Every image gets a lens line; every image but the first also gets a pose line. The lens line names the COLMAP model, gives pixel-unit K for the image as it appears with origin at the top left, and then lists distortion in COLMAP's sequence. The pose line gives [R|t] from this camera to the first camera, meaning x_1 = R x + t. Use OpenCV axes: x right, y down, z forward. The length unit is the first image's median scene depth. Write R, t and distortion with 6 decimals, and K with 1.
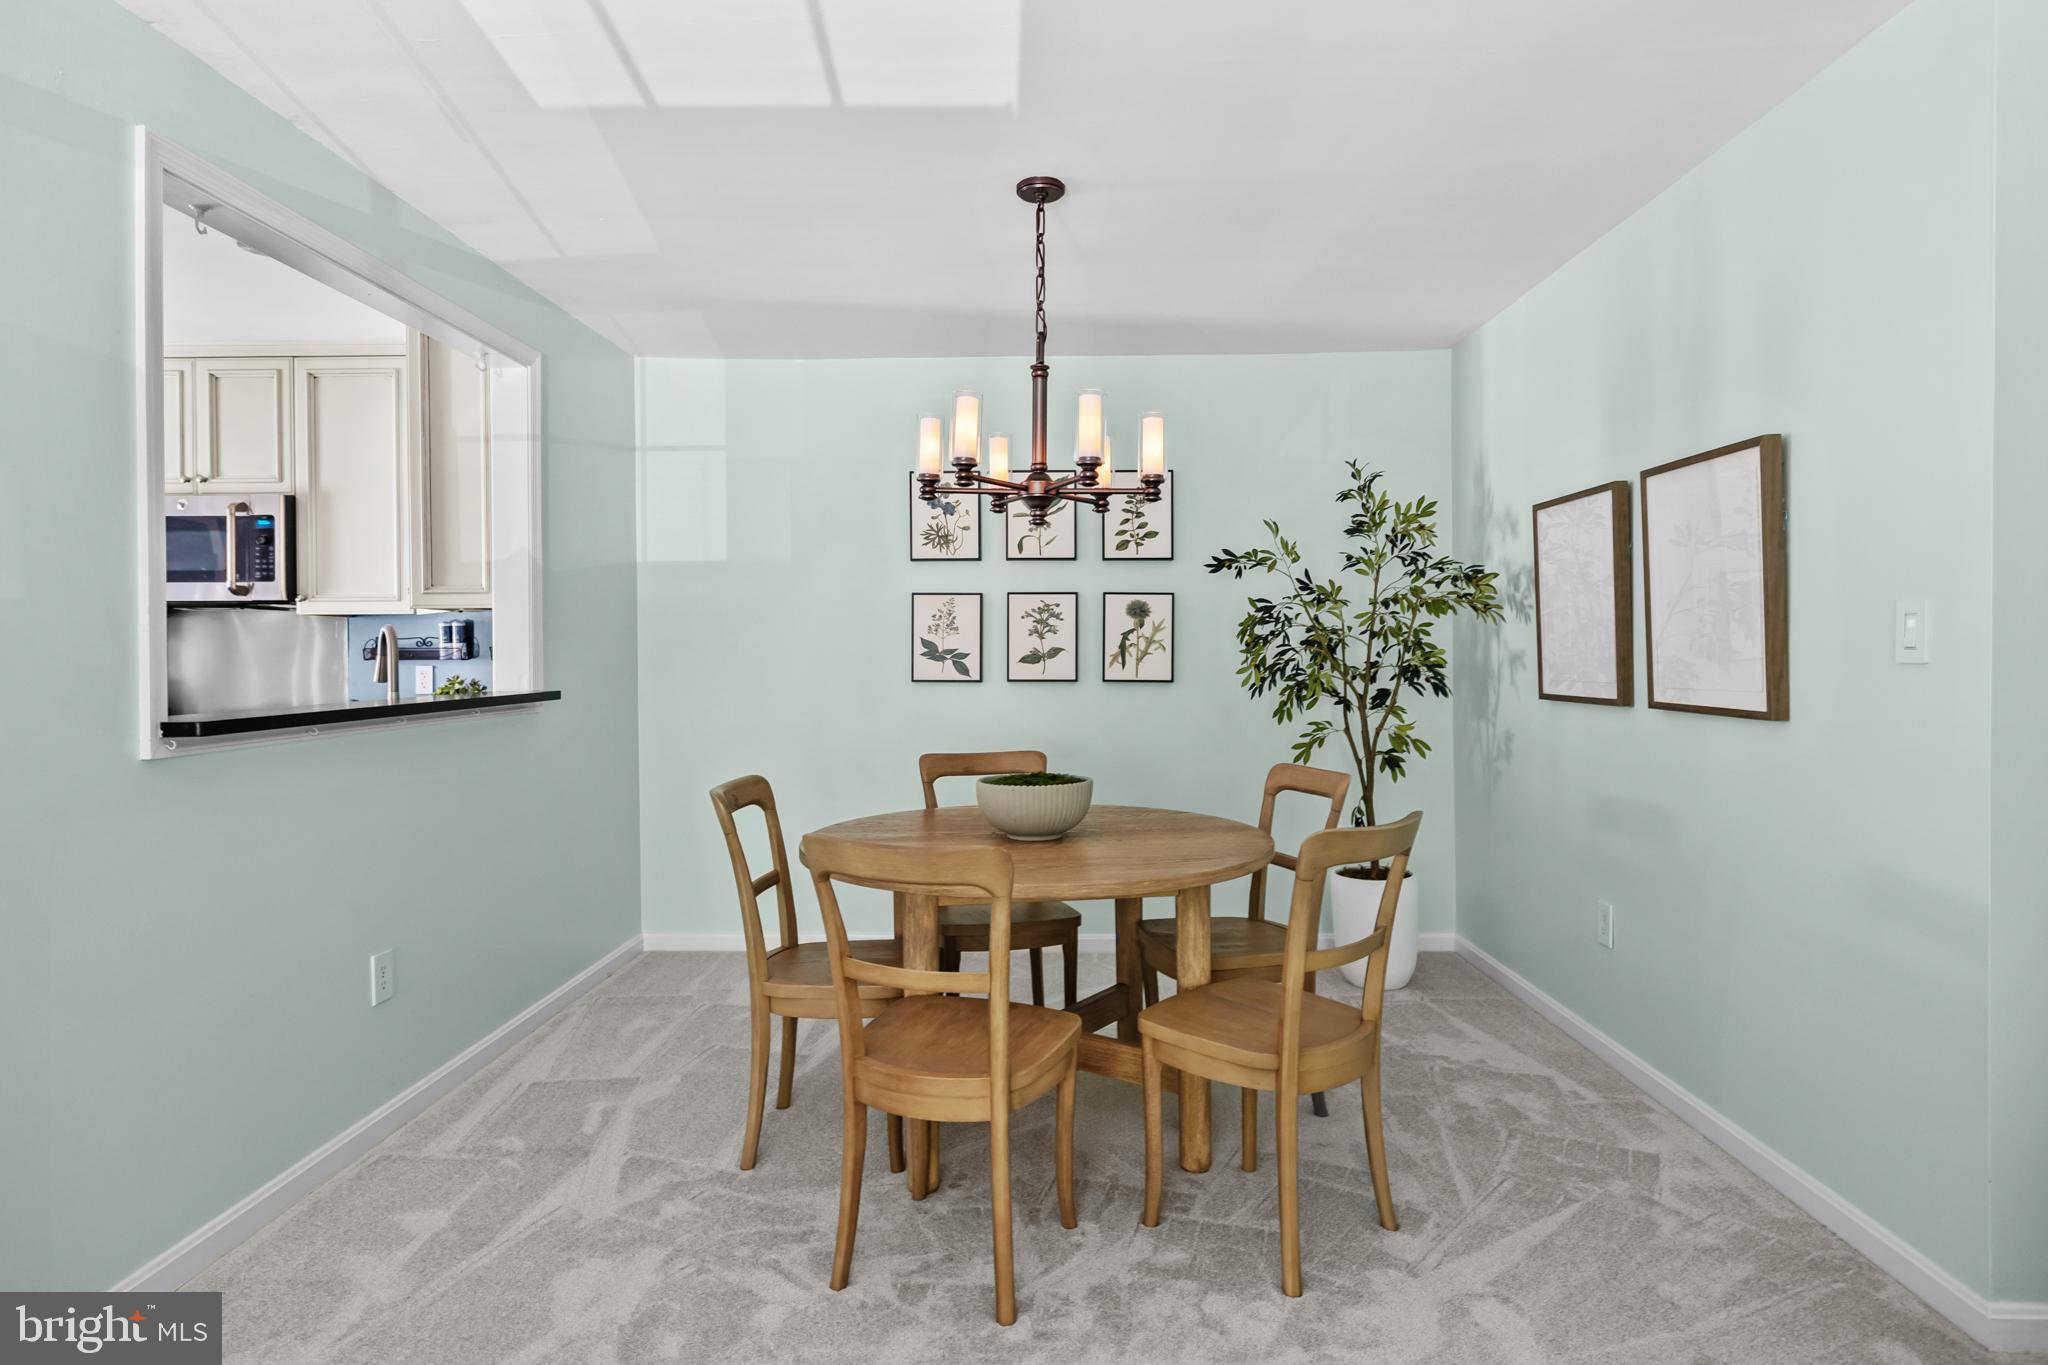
lens RADIAL K [[1141.1, 0, 1027.8], [0, 1141.1, 669.7], [0, 0, 1]] dist [-0.001098, 0.000066]
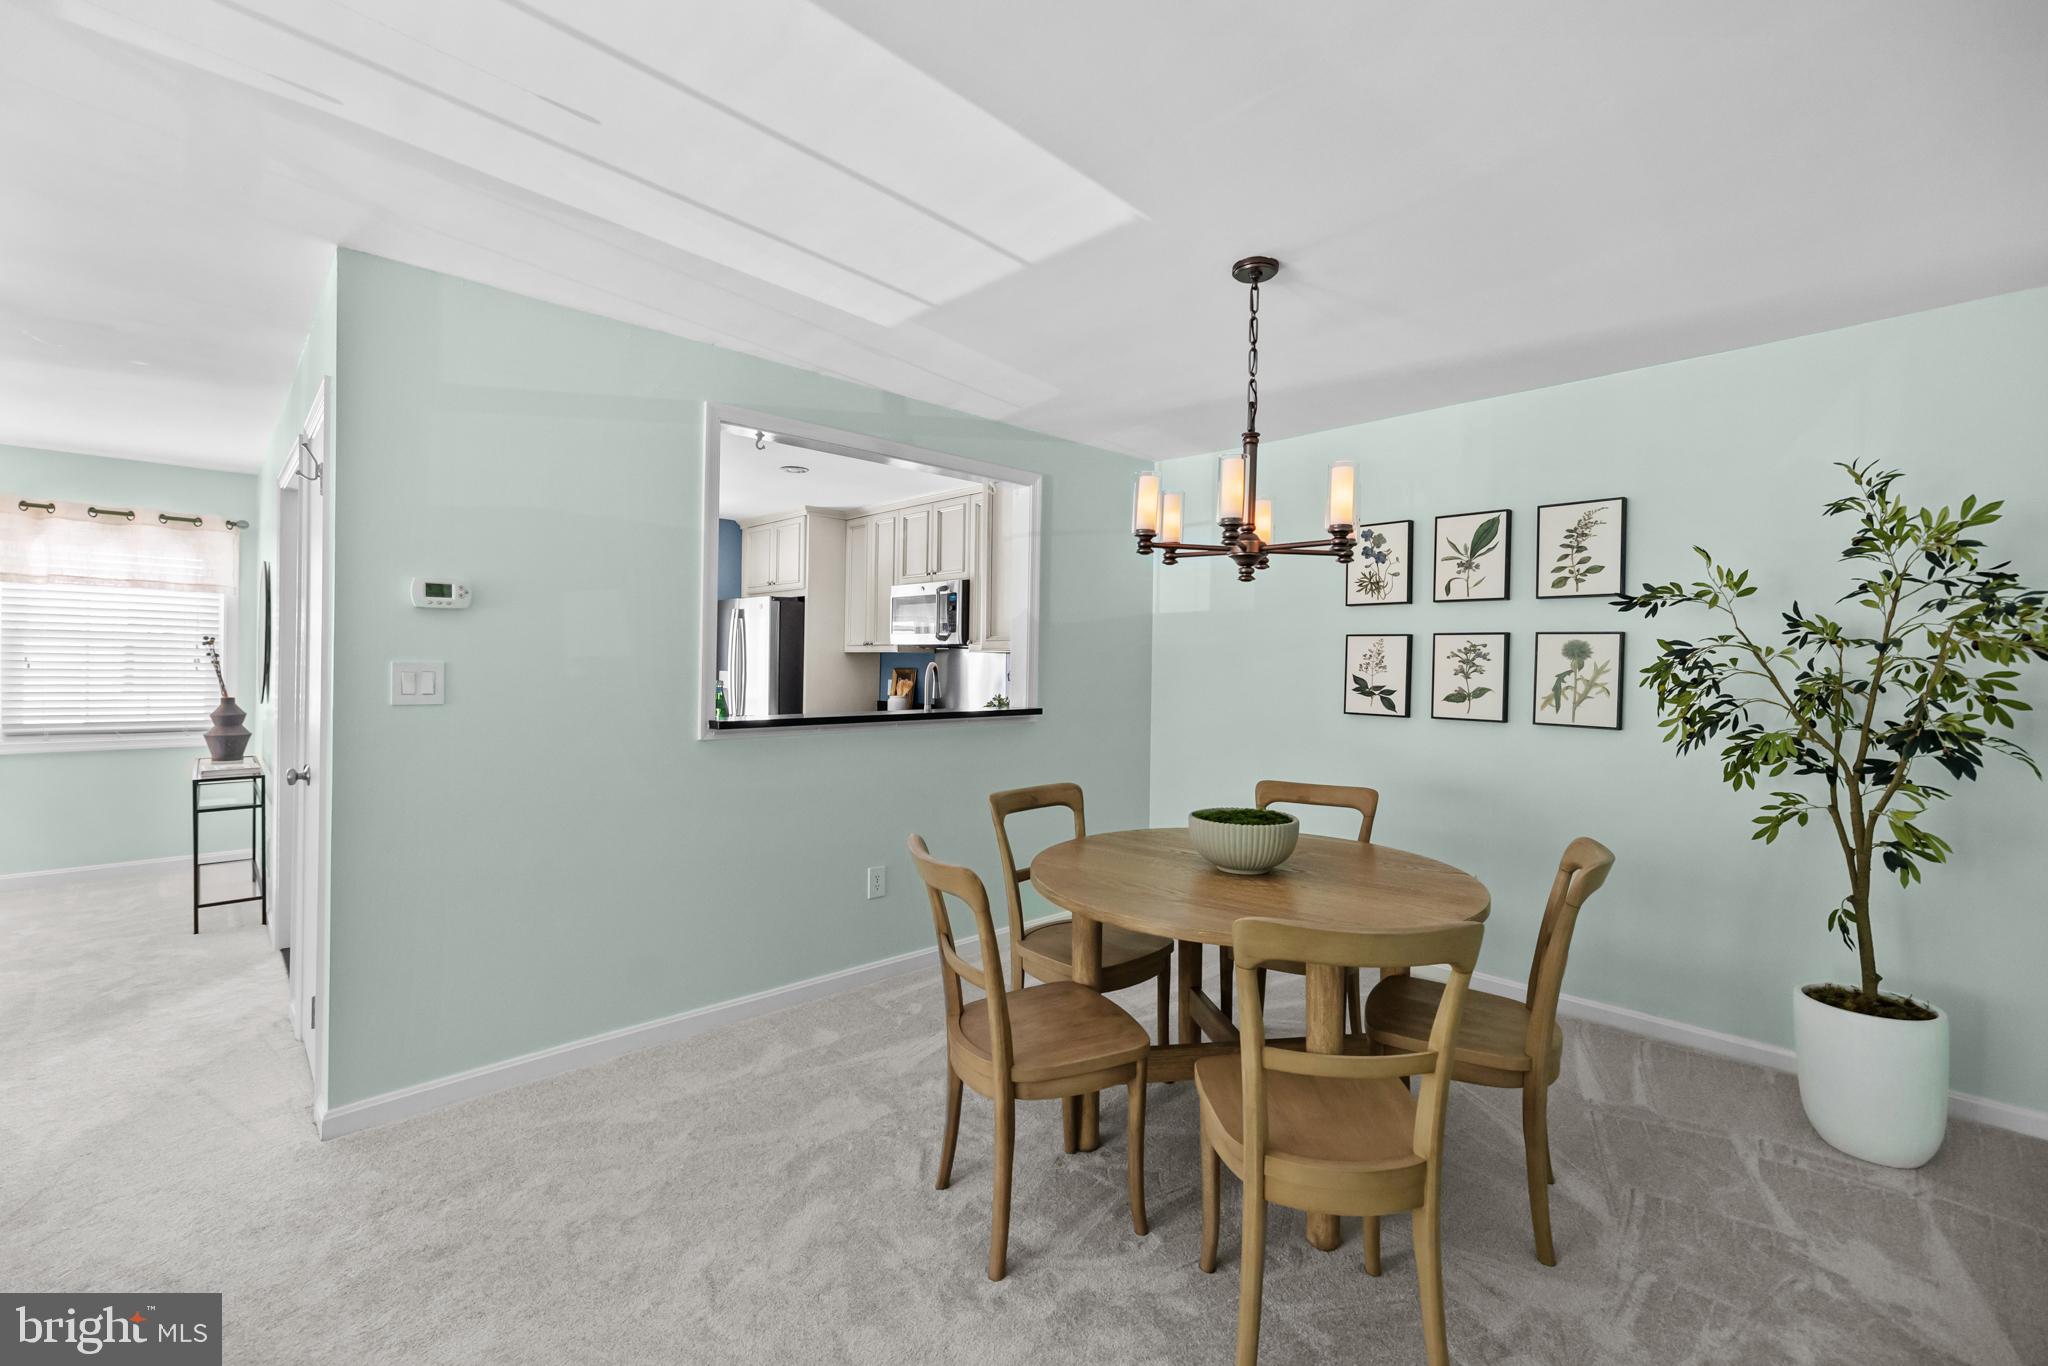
lens RADIAL K [[865.5, 0, 1026.2], [0, 865.5, 672.5], [0, 0, 1]] dist [0.000237, 0.000396]
pose [[0.702753, 0.021364, -0.711113, 0.304905], [-0.027666, 0.999614, 0.002691, -0.025342], [0.710896, 0.017782, 0.703073, 0.189429]]
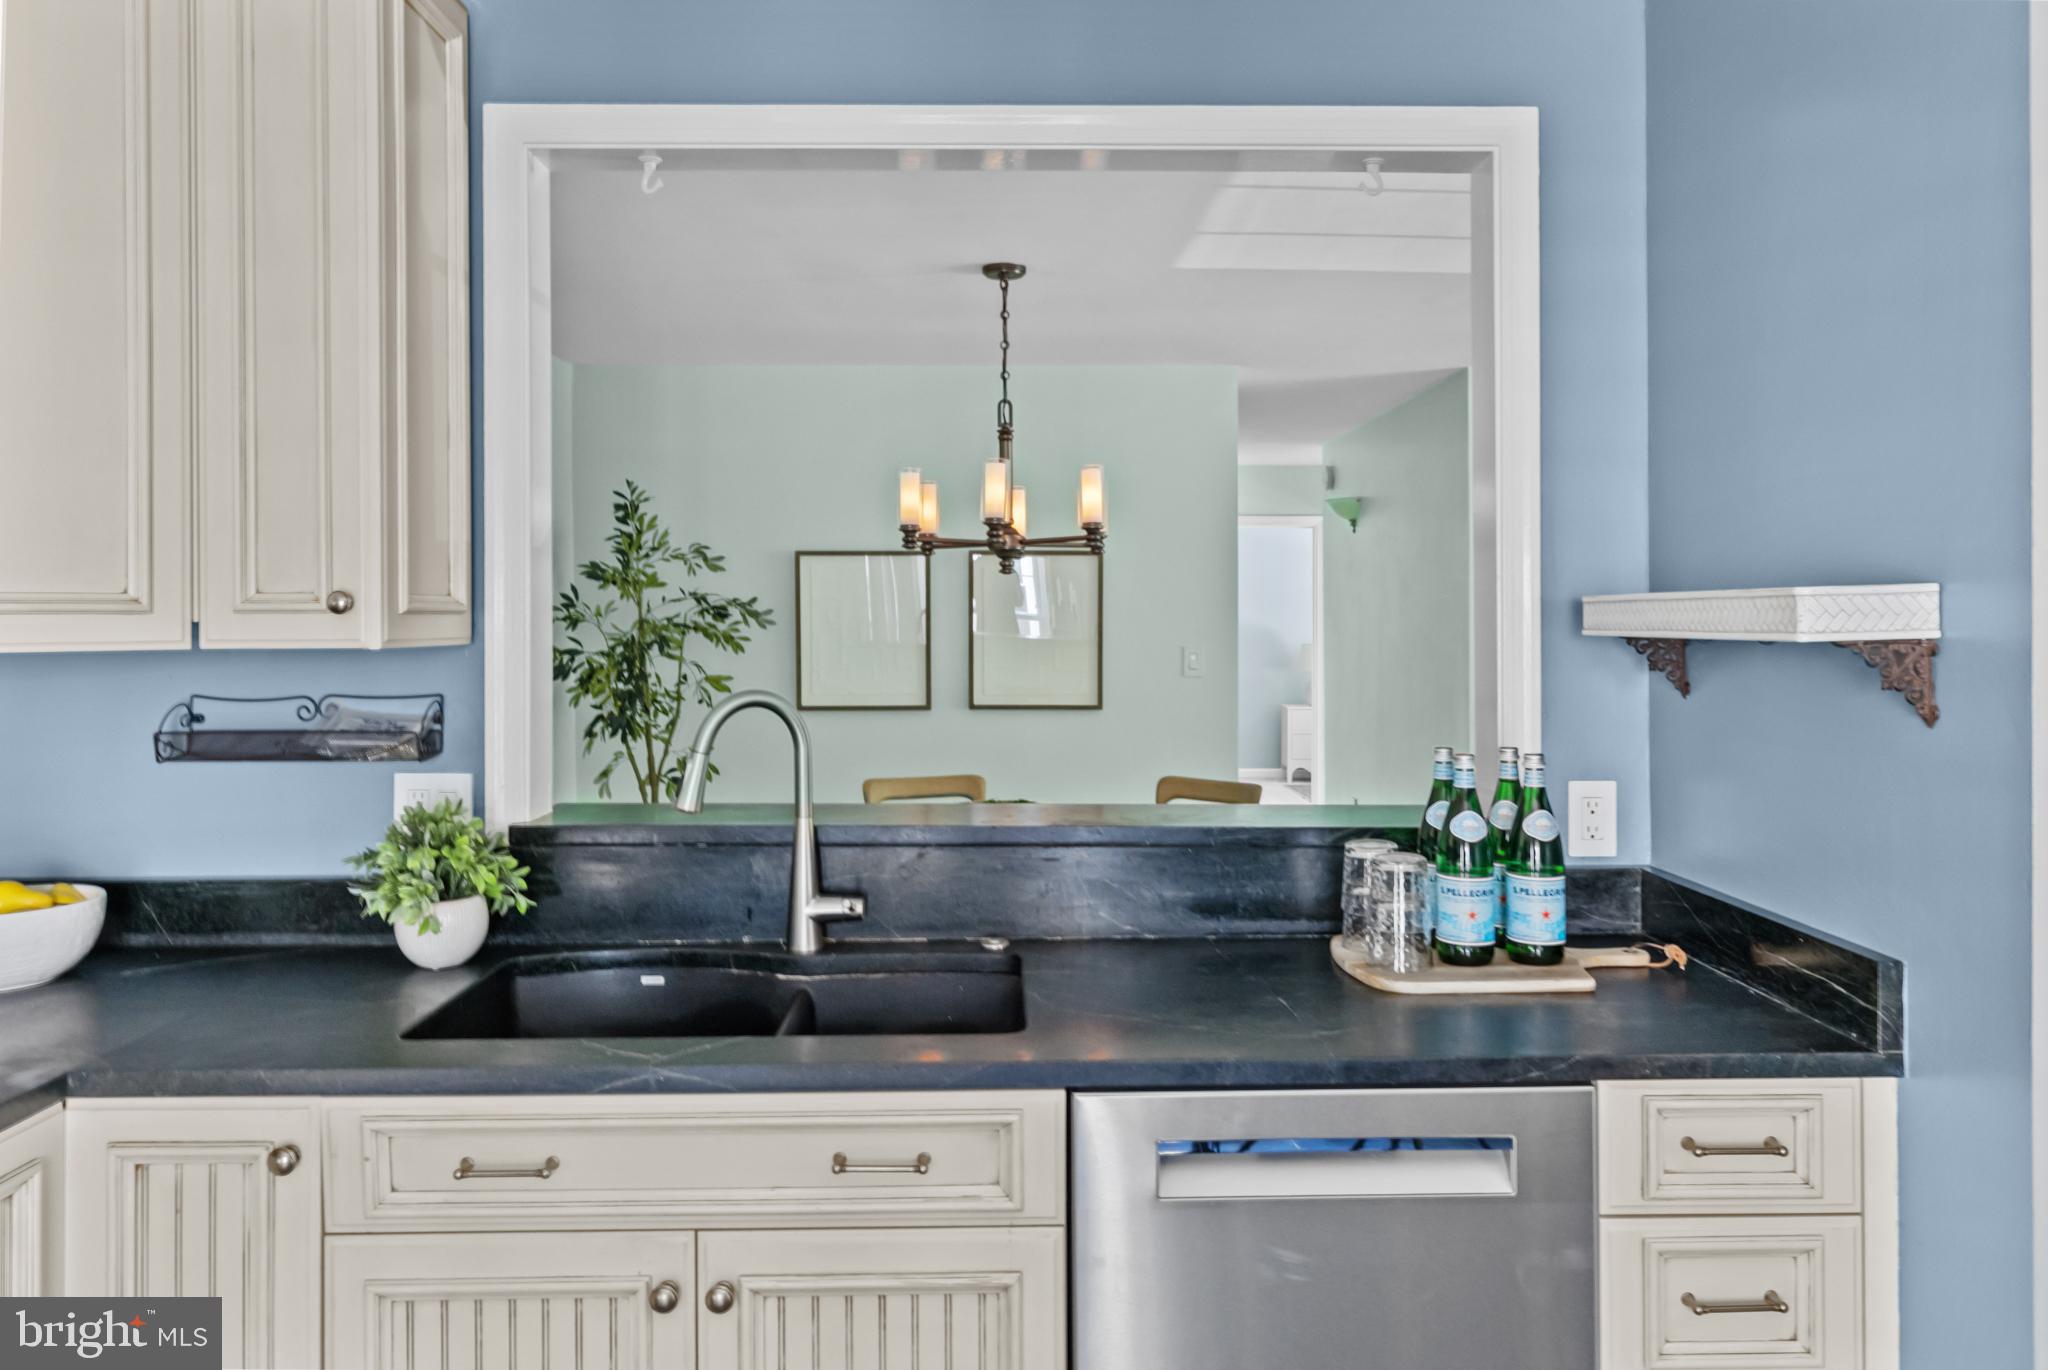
lens RADIAL K [[1433.9, 0, 1019.8], [0, 1433.9, 632.0], [0, 0, 1]] dist [0.021060, -0.001181]
pose [[-0.037216, -0.002826, 0.999303, -0.935337], [0.014938, 0.999883, 0.003384, -0.051554], [-0.999196, 0.015053, -0.037169, 0.706554]]
